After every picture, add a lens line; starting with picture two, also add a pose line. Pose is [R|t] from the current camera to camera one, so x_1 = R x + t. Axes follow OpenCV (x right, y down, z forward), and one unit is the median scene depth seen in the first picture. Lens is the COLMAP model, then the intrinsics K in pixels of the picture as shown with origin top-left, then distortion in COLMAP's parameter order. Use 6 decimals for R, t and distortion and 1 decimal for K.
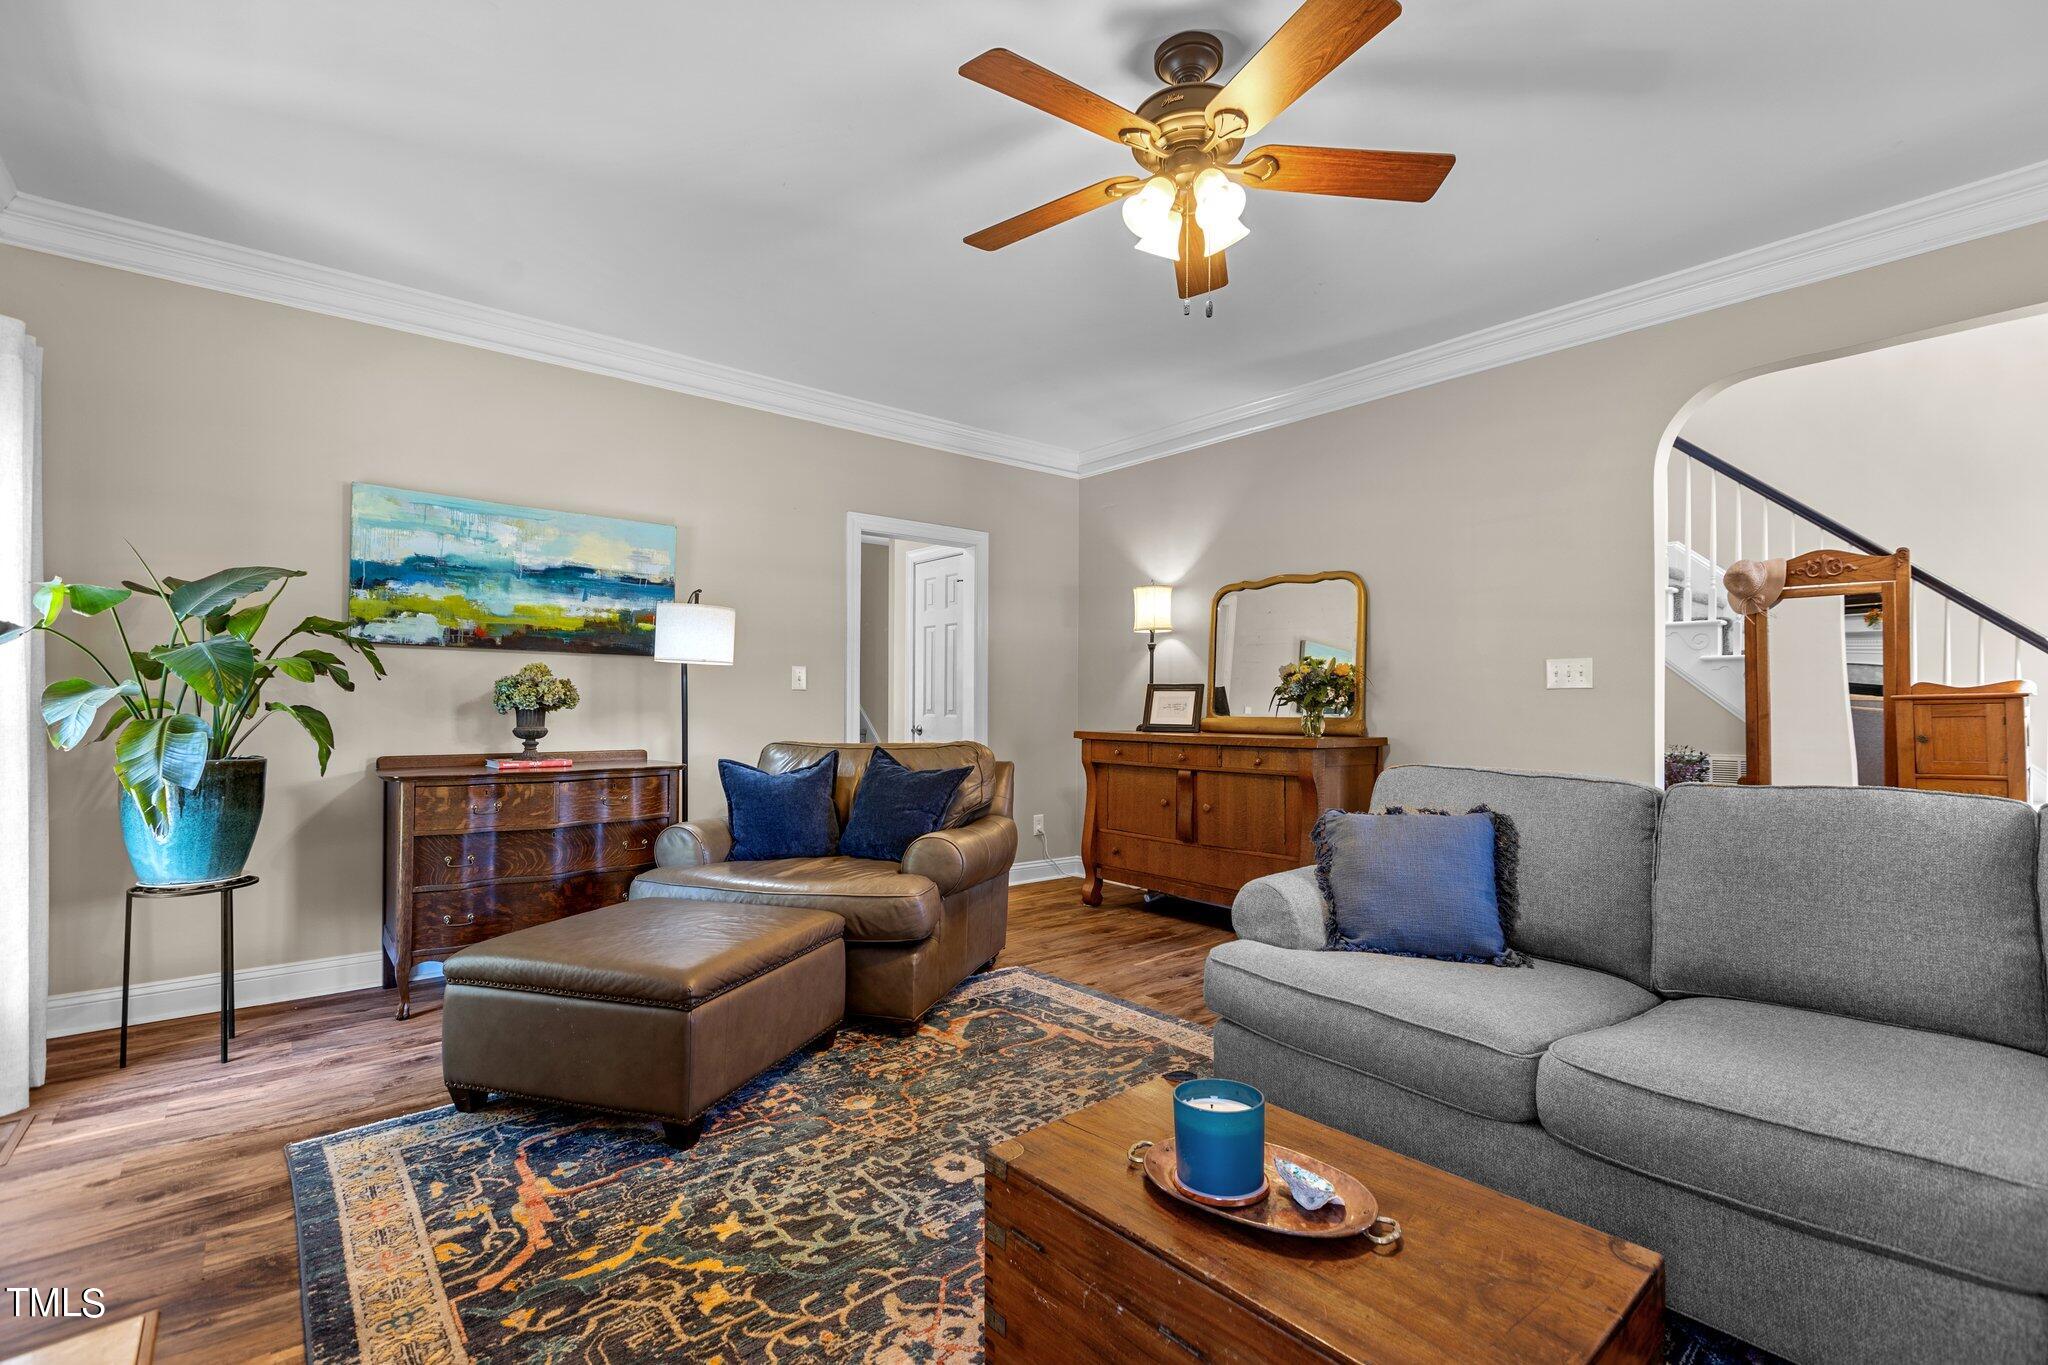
lens RADIAL K [[921.6, 0, 1026.6], [0, 921.6, 696.6], [0, 0, 1]] dist [0.004472, 0.000296]
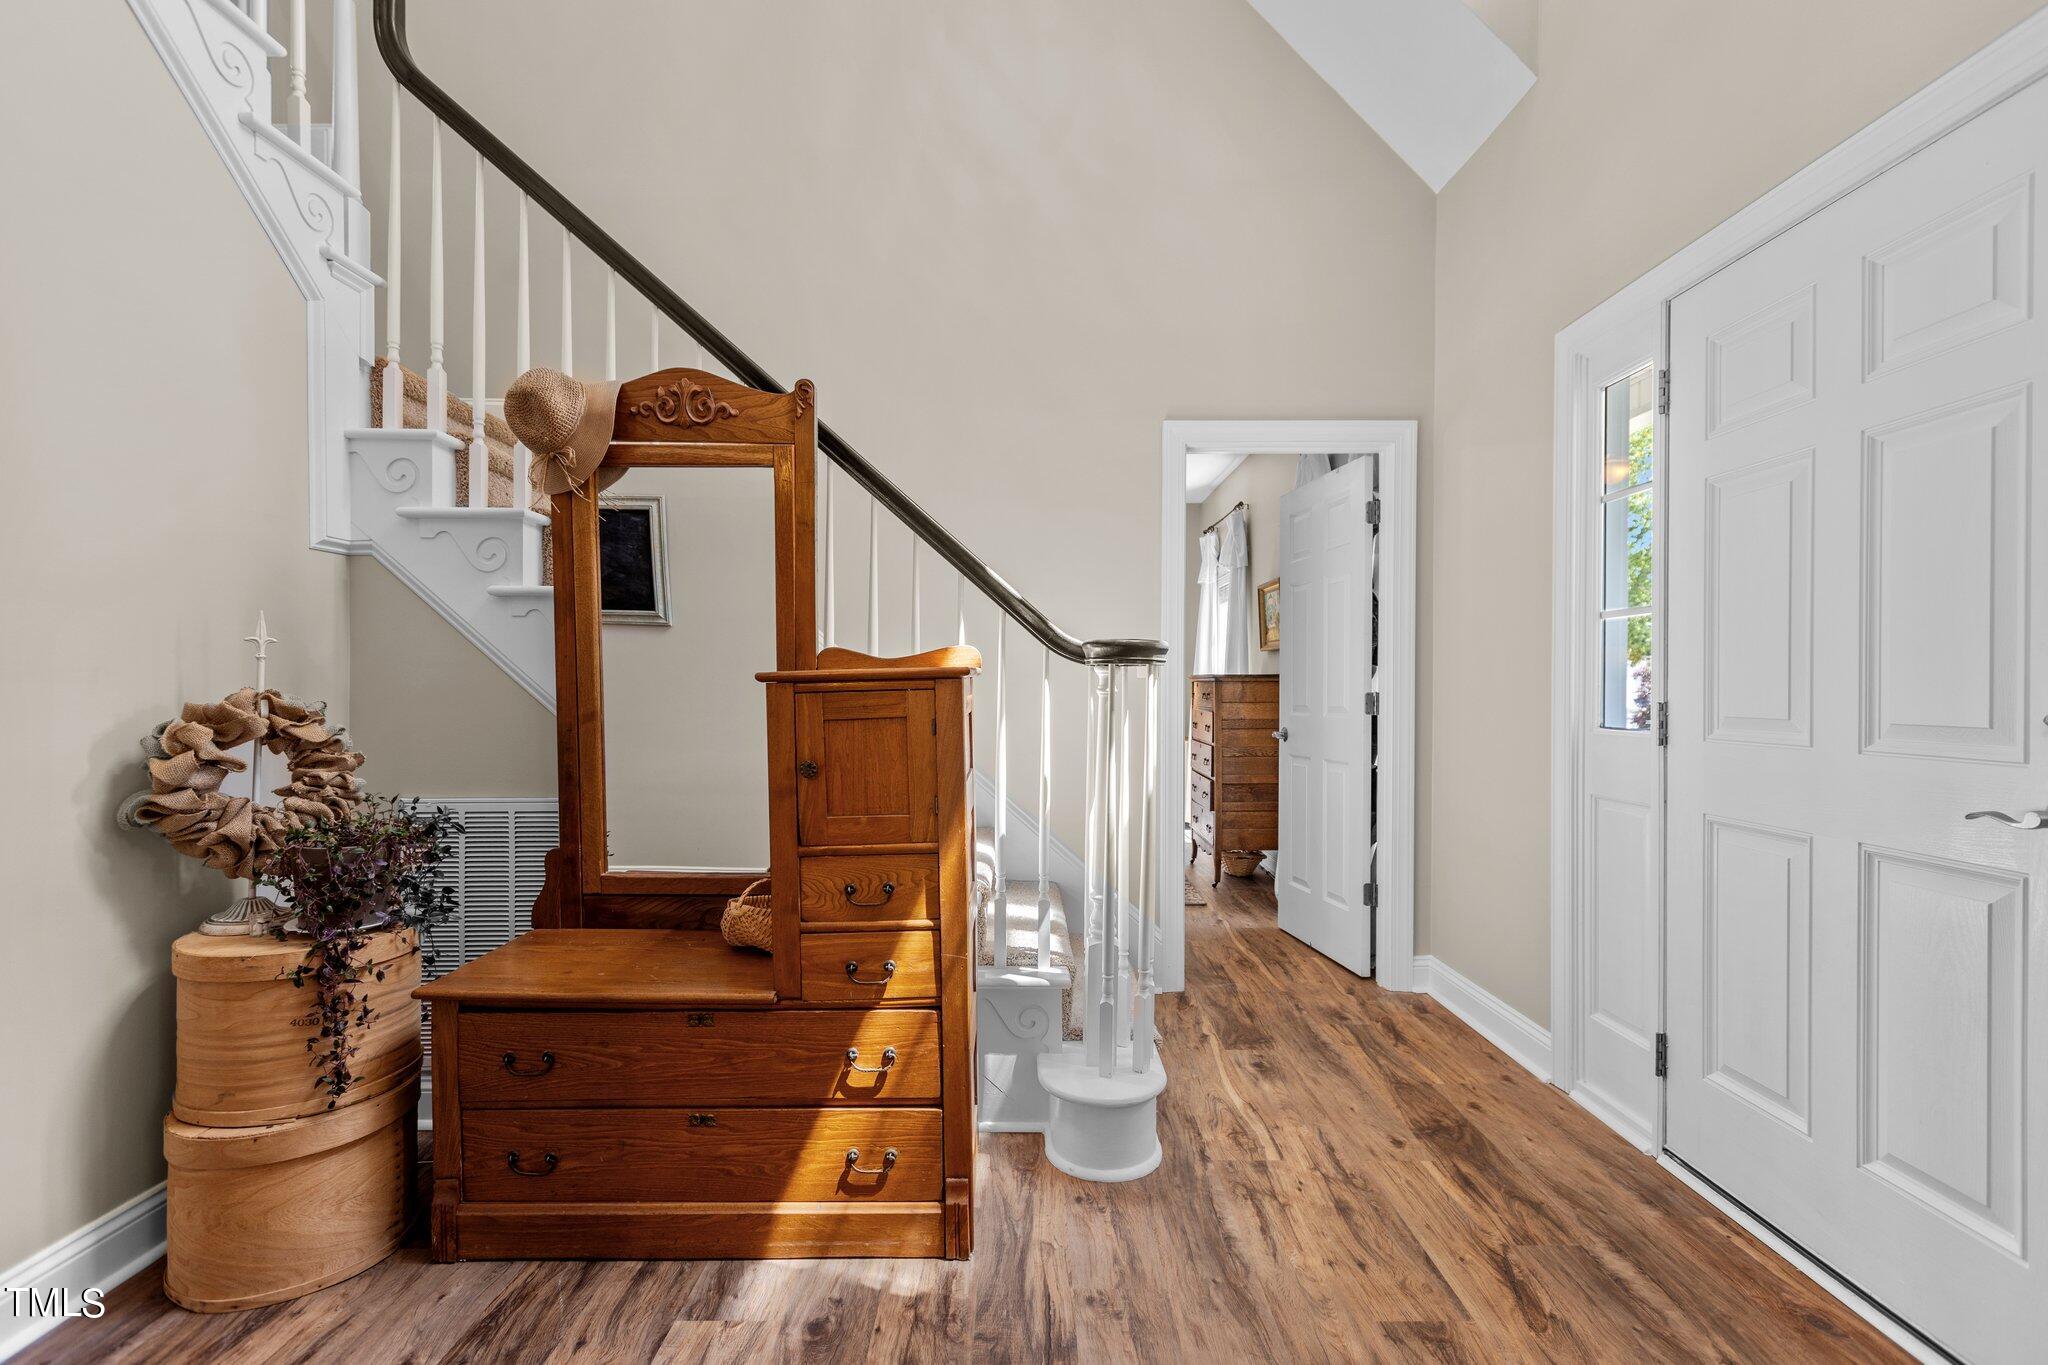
lens RADIAL K [[926.4, 0, 1027.7], [0, 926.4, 678.1], [0, 0, 1]] dist [0.019889, -0.000076]
pose [[0.634290, -0.006080, 0.773071, 0.642117], [-0.006059, 0.999899, 0.012835, -0.004676], [-0.773071, -0.012825, 0.634189, 0.591297]]
